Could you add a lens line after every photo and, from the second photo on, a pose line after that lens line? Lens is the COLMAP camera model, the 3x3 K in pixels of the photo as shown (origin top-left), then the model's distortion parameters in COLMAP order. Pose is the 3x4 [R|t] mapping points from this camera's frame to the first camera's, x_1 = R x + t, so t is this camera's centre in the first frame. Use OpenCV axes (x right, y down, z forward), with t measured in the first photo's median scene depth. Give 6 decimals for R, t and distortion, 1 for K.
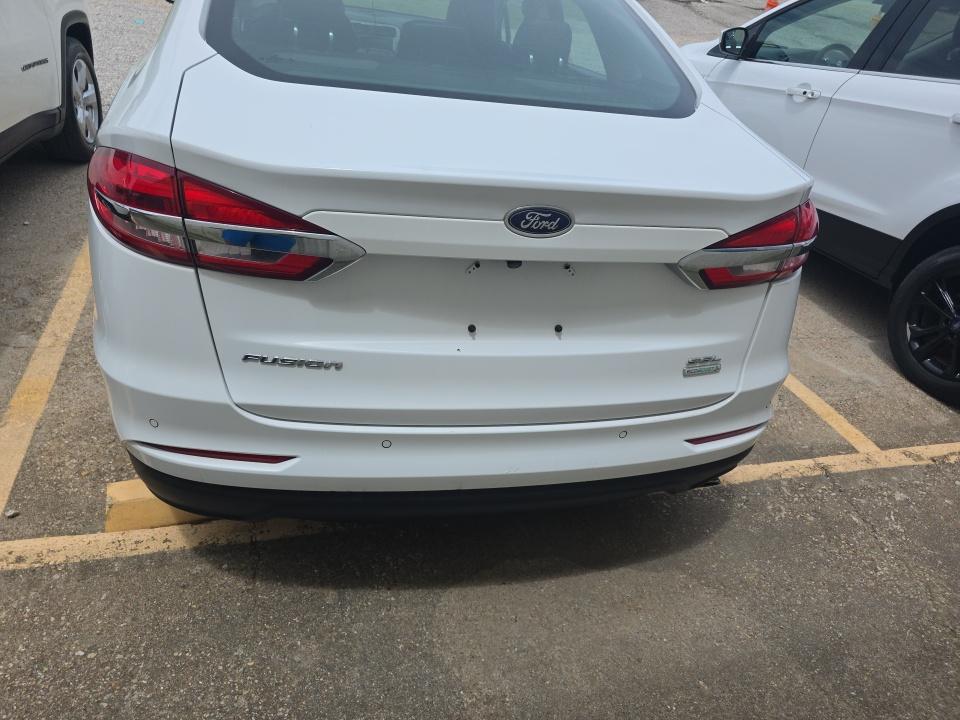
lens RADIAL K [[636.8, 0, 476.6], [0, 636.8, 358.5], [0, 0, 1]] dist [0.020506, -0.004858]
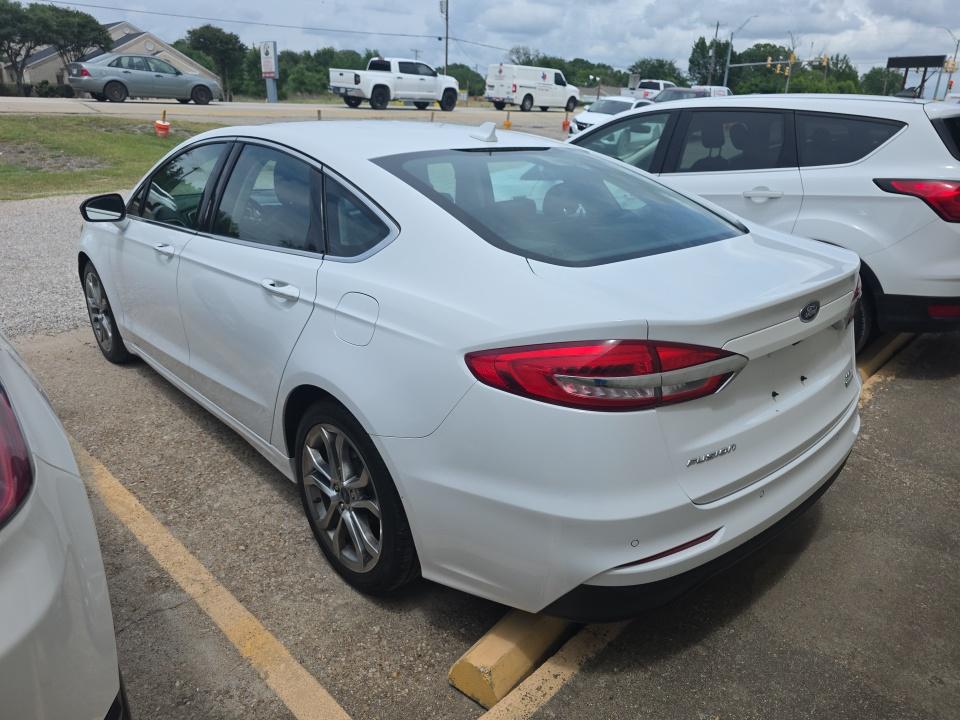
lens RADIAL K [[636.8, 0, 476.6], [0, 636.8, 358.5], [0, 0, 1]] dist [0.020506, -0.004858]
pose [[0.865481, -0.276421, 0.417772, -0.849154], [0.340581, 0.936266, -0.086084, -0.164796], [-0.367350, 0.216789, 0.904465, -0.055079]]
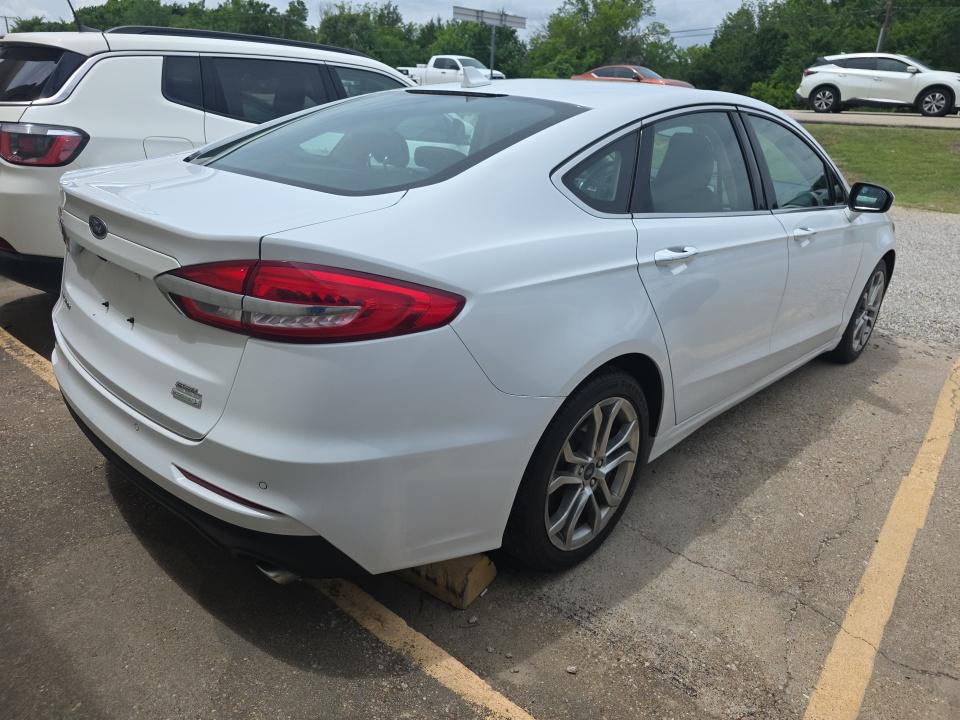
lens RADIAL K [[636.8, 0, 476.6], [0, 636.8, 358.5], [0, 0, 1]] dist [0.020506, -0.004858]
pose [[0.564128, 0.209427, -0.798686, 1.175527], [-0.419438, 0.905883, -0.058722, -0.145154], [0.711218, 0.368126, 0.598876, 0.559437]]
